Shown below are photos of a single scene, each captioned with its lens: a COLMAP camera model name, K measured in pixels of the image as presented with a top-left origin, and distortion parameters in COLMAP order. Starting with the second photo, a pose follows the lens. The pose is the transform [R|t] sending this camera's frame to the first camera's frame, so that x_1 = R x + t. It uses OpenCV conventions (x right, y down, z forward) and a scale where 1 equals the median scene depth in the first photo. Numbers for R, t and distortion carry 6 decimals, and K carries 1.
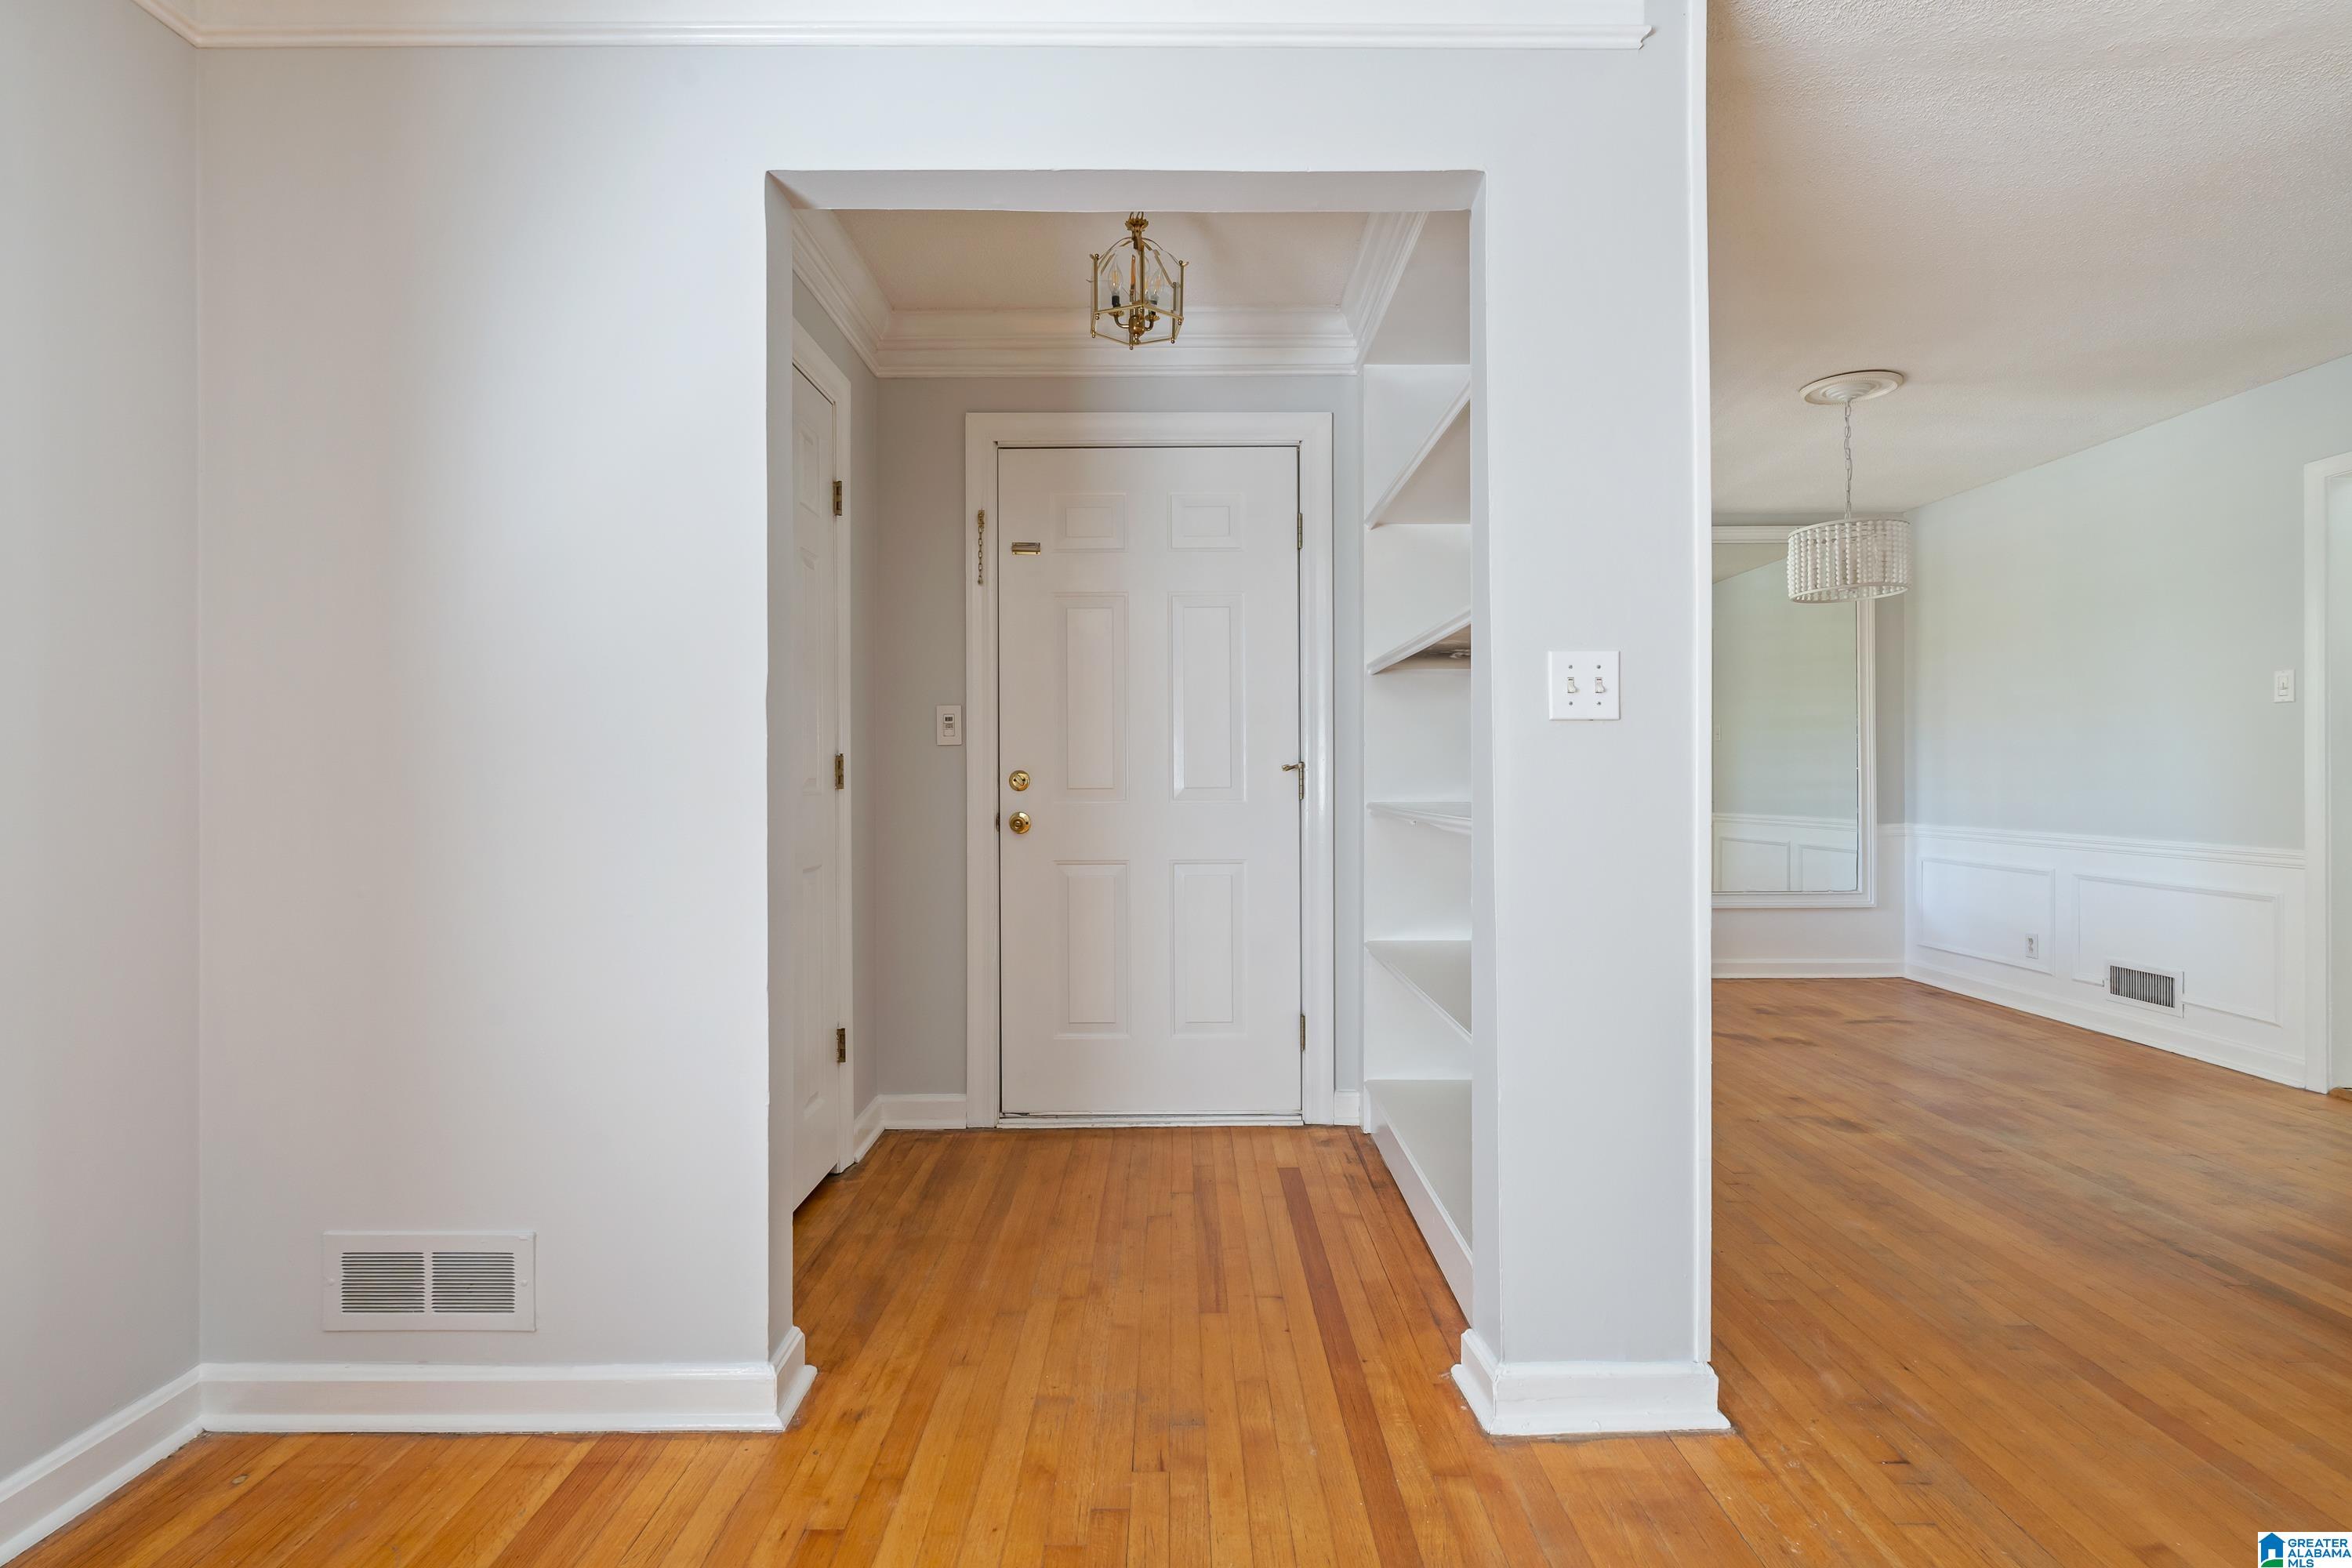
lens RADIAL K [[1089.3, 0, 1178.9], [0, 1089.3, 777.4], [0, 0, 1]] dist [-0.008026, 0.001786]
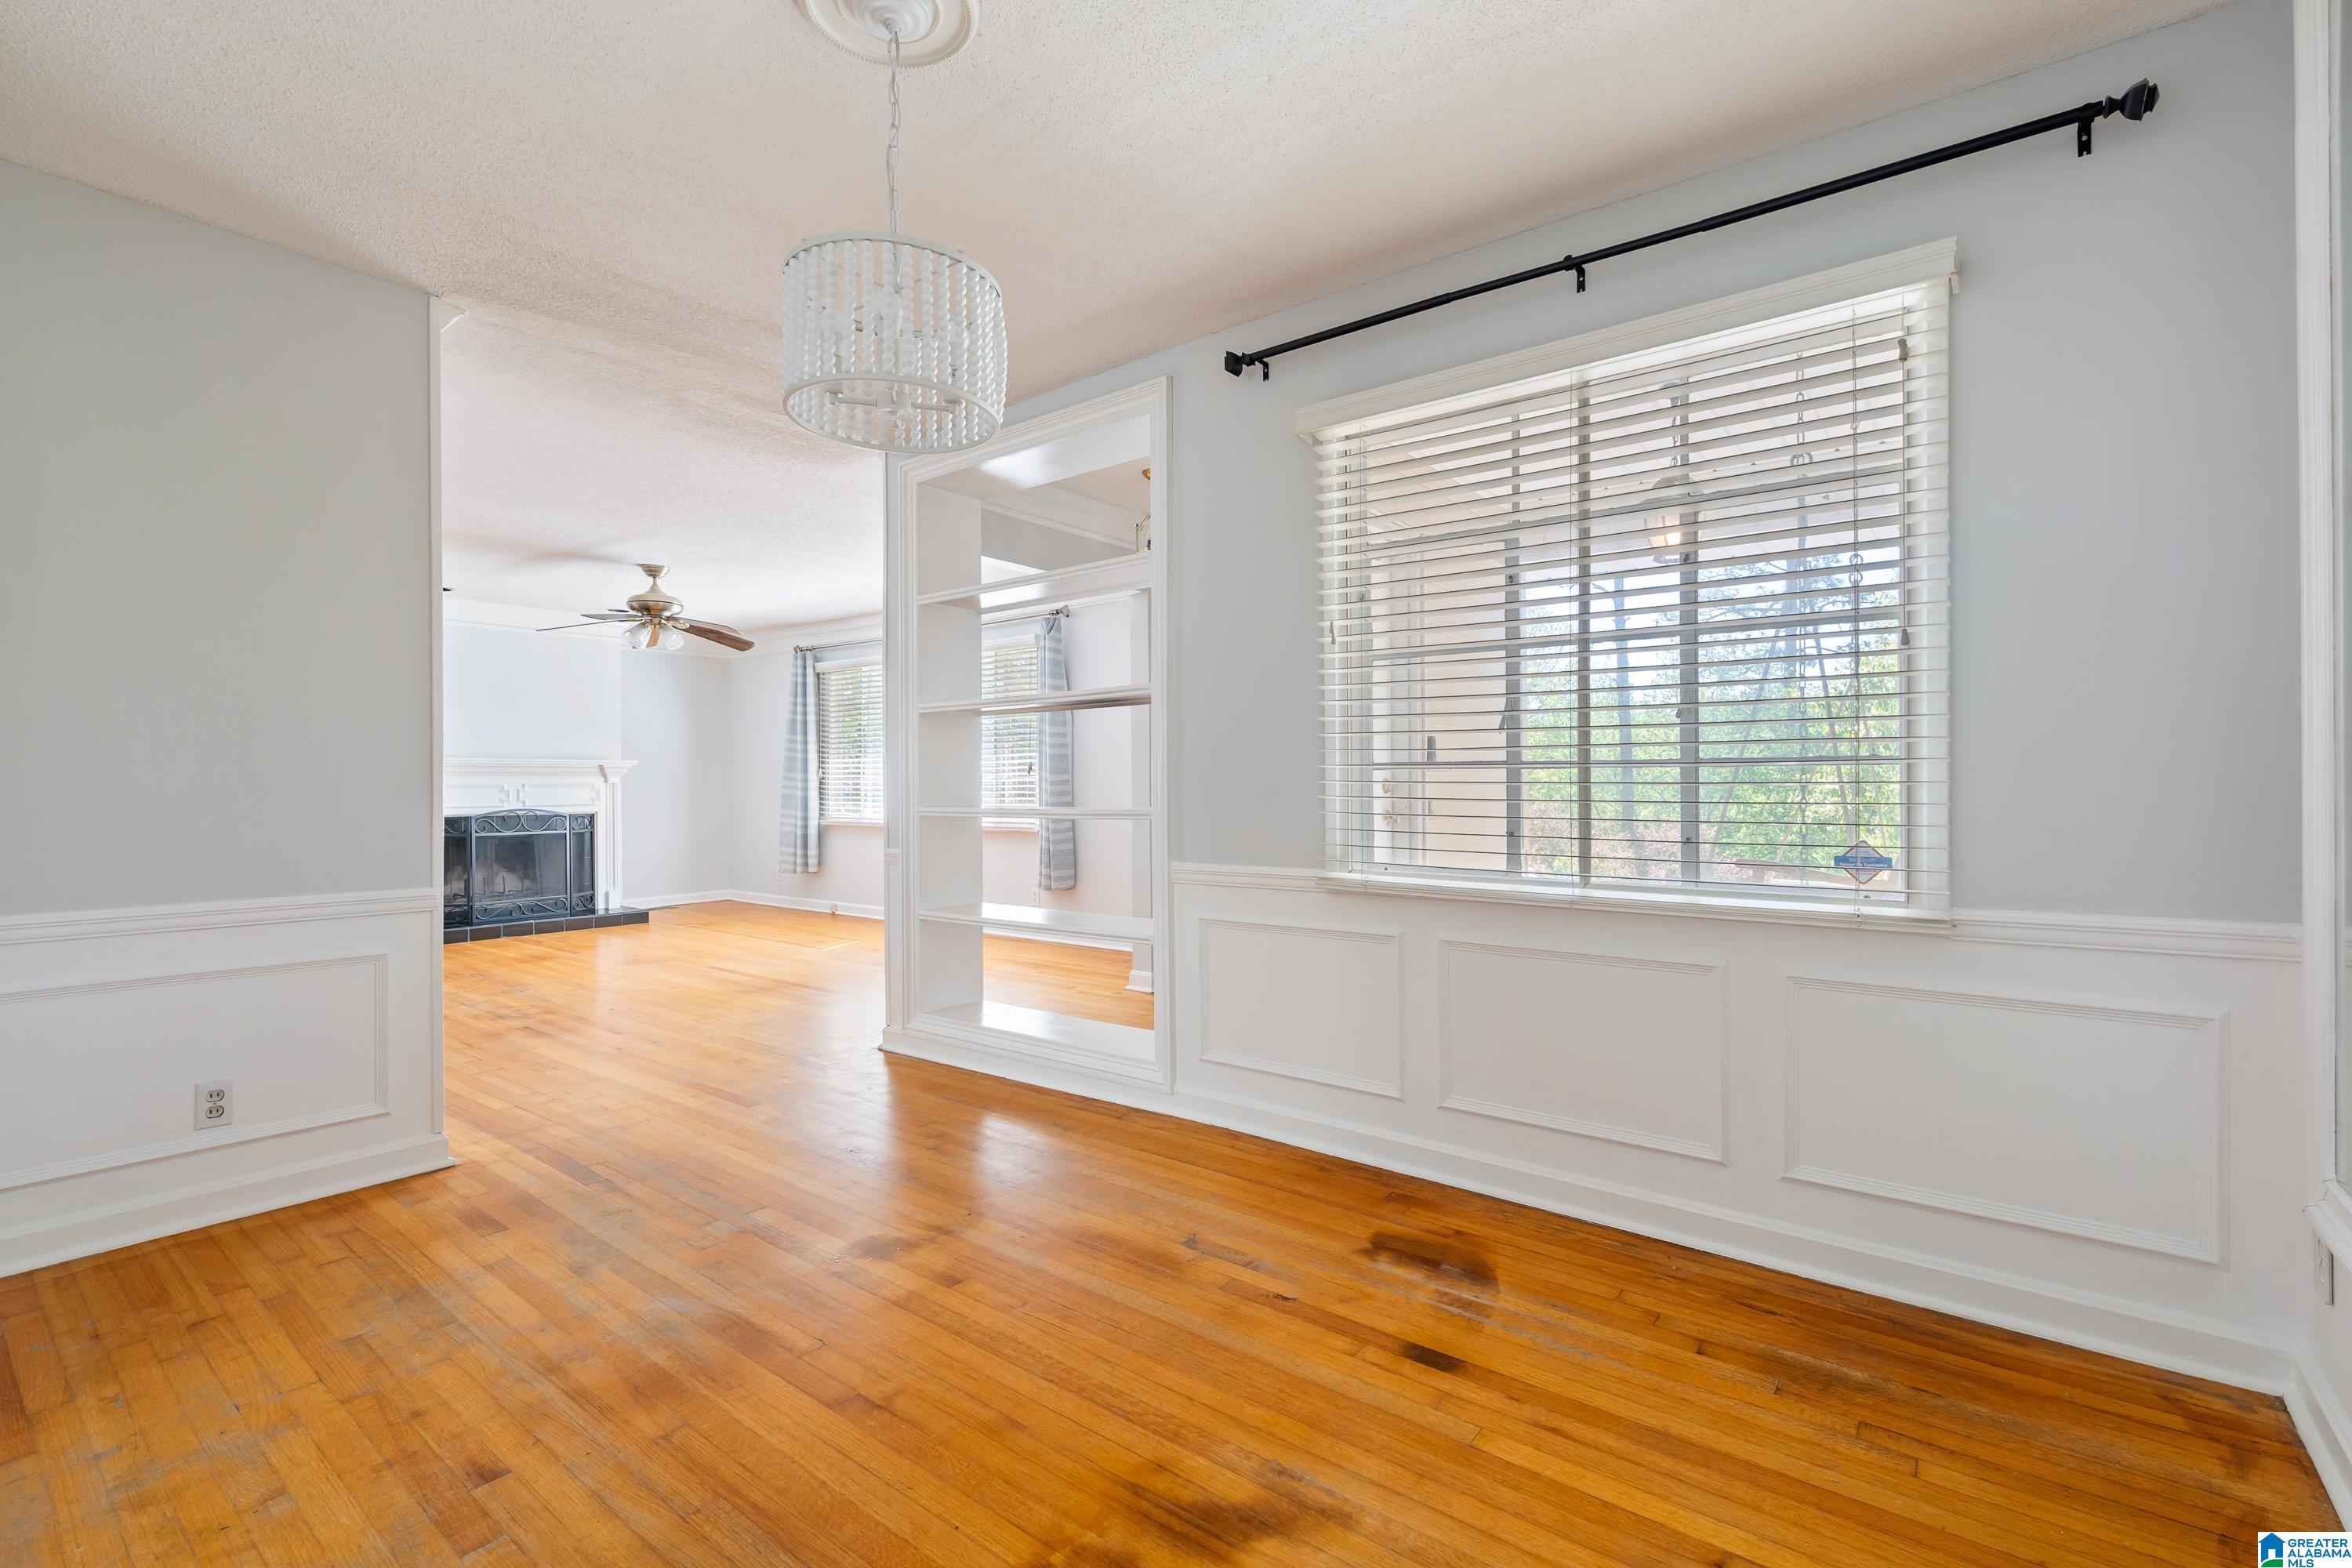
lens RADIAL K [[1047.4, 0, 1179.6], [0, 1047.4, 782.1], [0, 0, 1]] dist [-0.008425, 0.000644]
pose [[-0.613725, 0.003032, -0.789514, 0.847795], [0.006489, 0.999978, -0.001204, -0.002109], [0.789493, -0.005862, -0.613731, 1.293386]]
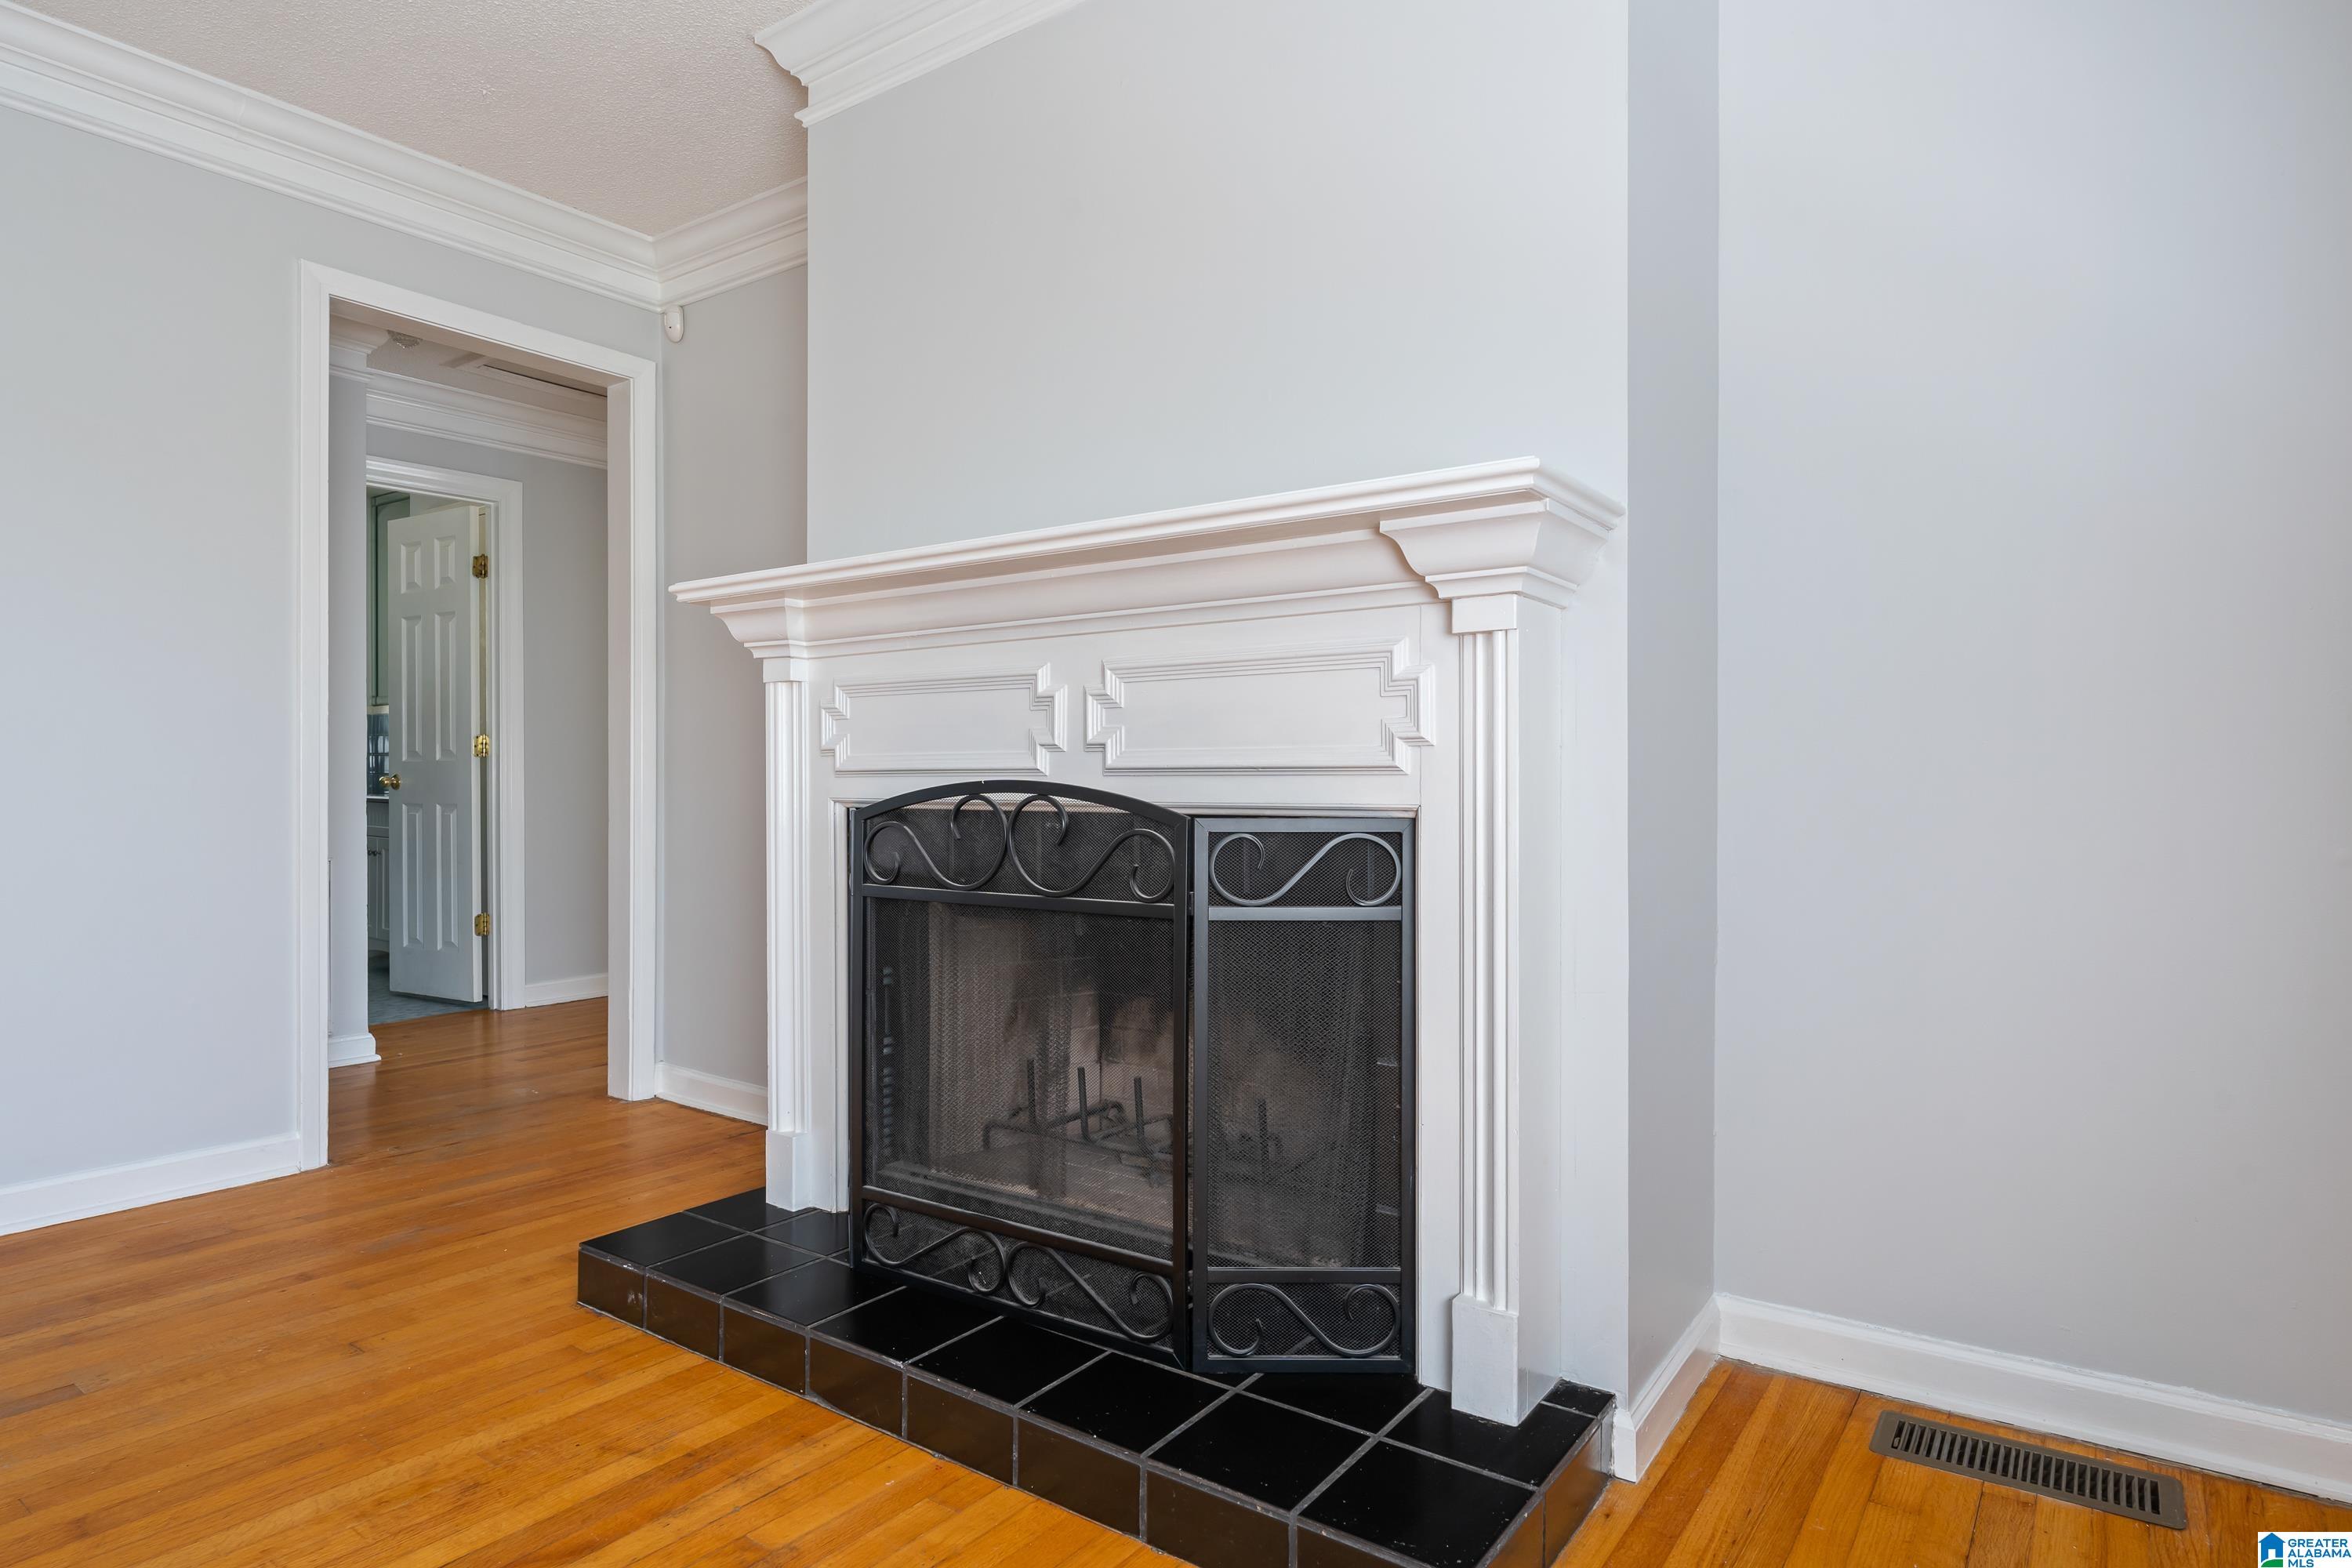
lens RADIAL K [[1293.8, 0, 1193.4], [0, 1293.8, 791.2], [0, 0, 1]] dist [0.004147, 0.003063]
pose [[-0.816845, -0.004230, 0.576842, -0.239433], [-0.002297, 0.999989, 0.004080, 0.037500], [-0.576853, 0.002008, -0.816845, -0.445886]]
